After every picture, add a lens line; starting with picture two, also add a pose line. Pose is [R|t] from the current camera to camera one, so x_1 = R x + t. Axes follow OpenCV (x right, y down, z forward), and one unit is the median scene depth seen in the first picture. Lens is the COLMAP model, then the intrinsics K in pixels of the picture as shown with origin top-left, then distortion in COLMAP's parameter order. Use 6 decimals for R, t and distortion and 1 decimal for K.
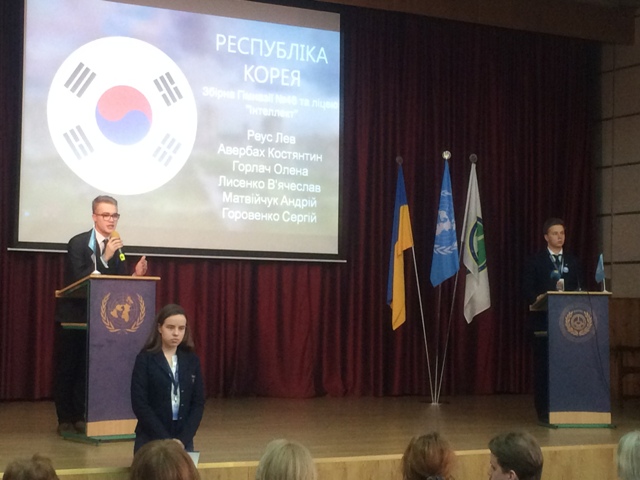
lens RADIAL K [[1331.6, 0, 320.0], [0, 1331.6, 240.0], [0, 0, 1]] dist [0.068539, 0.070202]
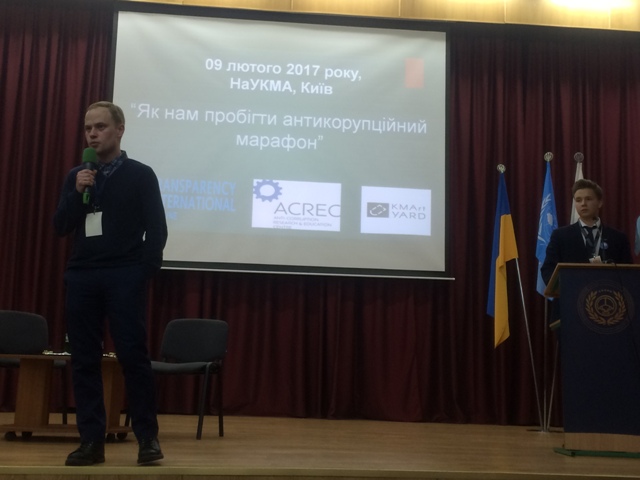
lens RADIAL K [[888.4, 0, 319.6], [0, 888.4, 217.7], [0, 0, 1]] dist [0.026686, 0.016939]
pose [[0.914347, -0.060559, -0.400378, 0.195154], [0.003737, 0.989973, -0.141205, 0.064261], [0.404915, 0.127614, 0.905405, 0.391900]]
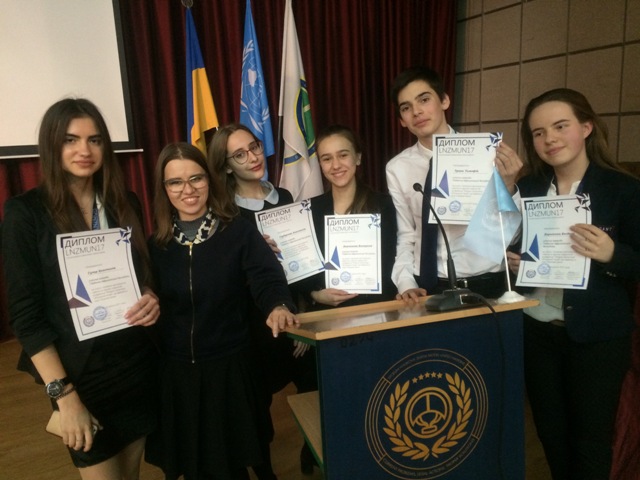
lens RADIAL K [[547.3, 0, 320.0], [0, 547.3, 240.0], [0, 0, 1]] dist [0.013234, 0.007117]
pose [[0.997318, -0.053370, -0.050088, 0.140243], [0.063973, 0.968103, 0.242249, -0.004179], [0.035561, -0.244804, 0.968920, 0.703978]]
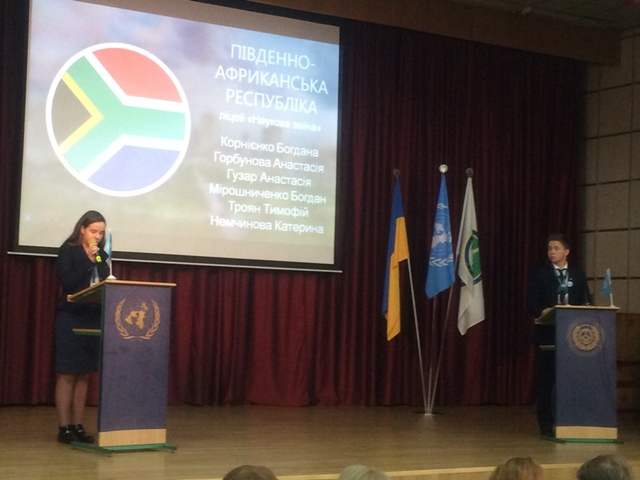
lens RADIAL K [[1255.0, 0, 320.0], [0, 1255.0, 240.0], [0, 0, 1]] dist [0.047334, 0.230940]
pose [[0.999192, 0.020016, 0.034853, -0.031235], [-0.019666, 0.999753, -0.010350, 0.002273], [-0.035052, 0.009656, 0.999339, 0.050750]]
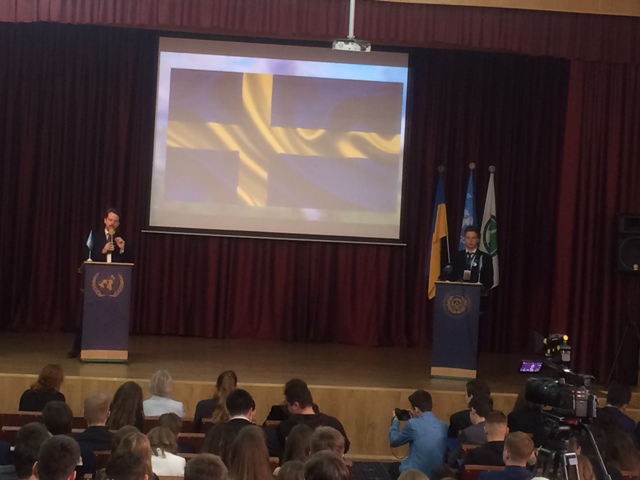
lens RADIAL K [[1412.4, 0, 320.0], [0, 1412.4, 240.0], [0, 0, 1]] dist [0.049187, 0.165922]
pose [[0.920300, 0.037745, -0.389389, 0.497494], [-0.017937, 0.998359, 0.054382, -0.064523], [0.390802, -0.043063, 0.919467, -0.316005]]
